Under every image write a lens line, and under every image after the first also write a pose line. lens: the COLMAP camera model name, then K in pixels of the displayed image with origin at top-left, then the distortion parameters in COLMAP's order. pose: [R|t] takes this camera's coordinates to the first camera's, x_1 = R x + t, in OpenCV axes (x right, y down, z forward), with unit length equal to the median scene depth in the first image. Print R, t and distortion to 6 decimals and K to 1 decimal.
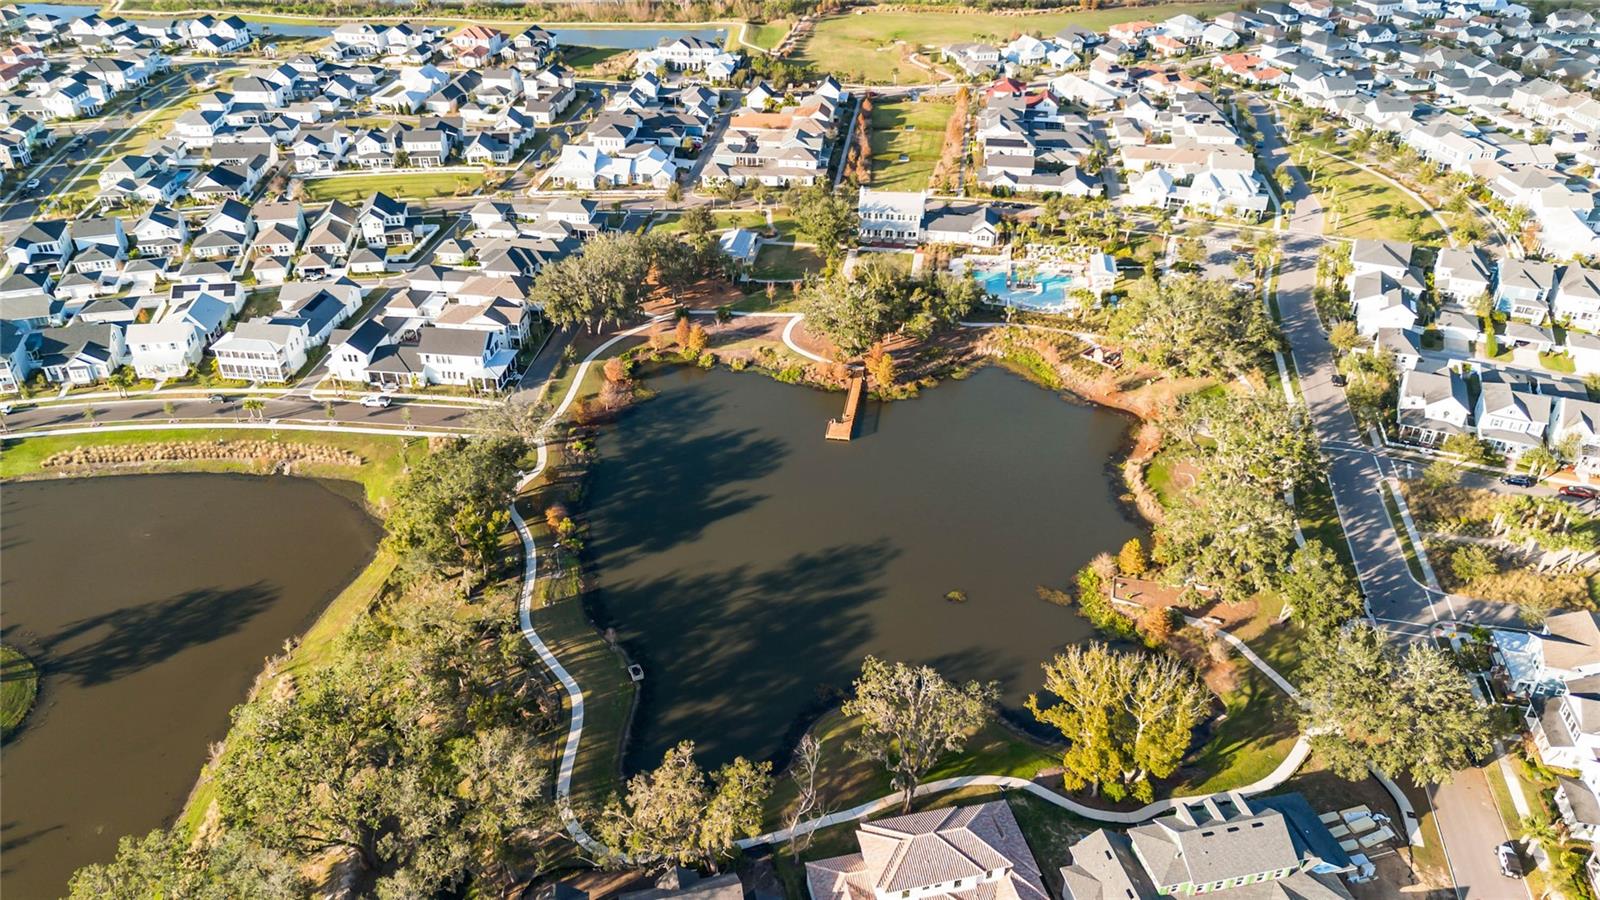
lens RADIAL K [[1070.2, 0, 800.0], [0, 1070.2, 450.0], [0, 0, 1]] dist [0.044428, -0.036998]
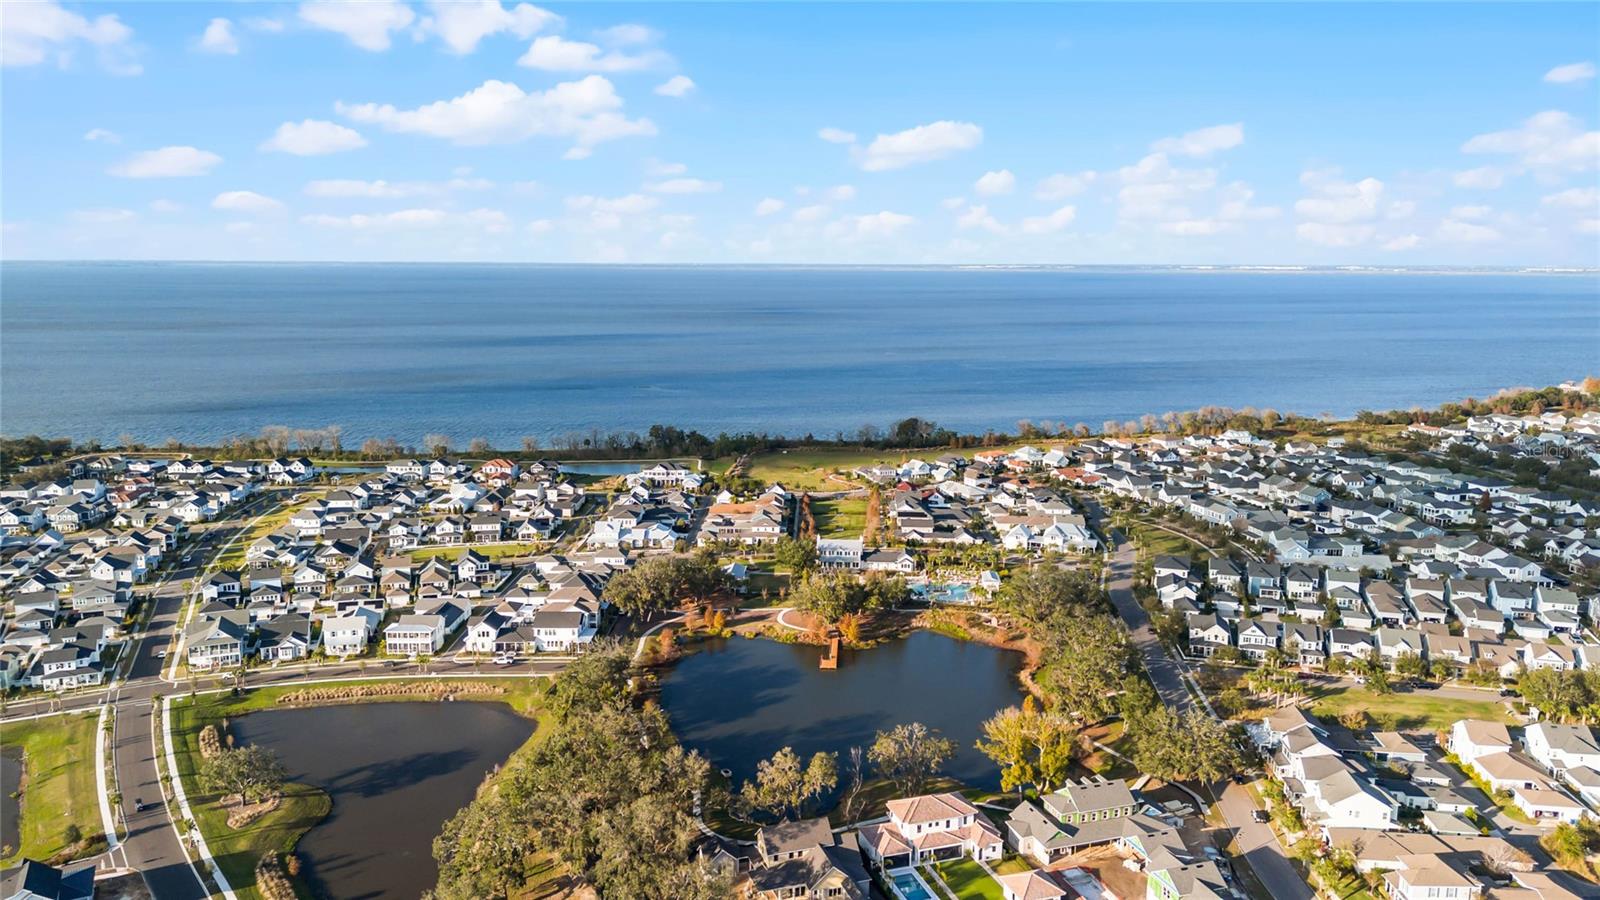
lens RADIAL K [[1070.2, 0, 800.0], [0, 1070.2, 450.0], [0, 0, 1]] dist [0.044428, -0.036998]
pose [[0.994891, -0.017098, 0.099492, -0.094212], [0.056490, 0.911095, -0.408306, 0.205755], [-0.083666, 0.411841, 0.907407, -0.297772]]
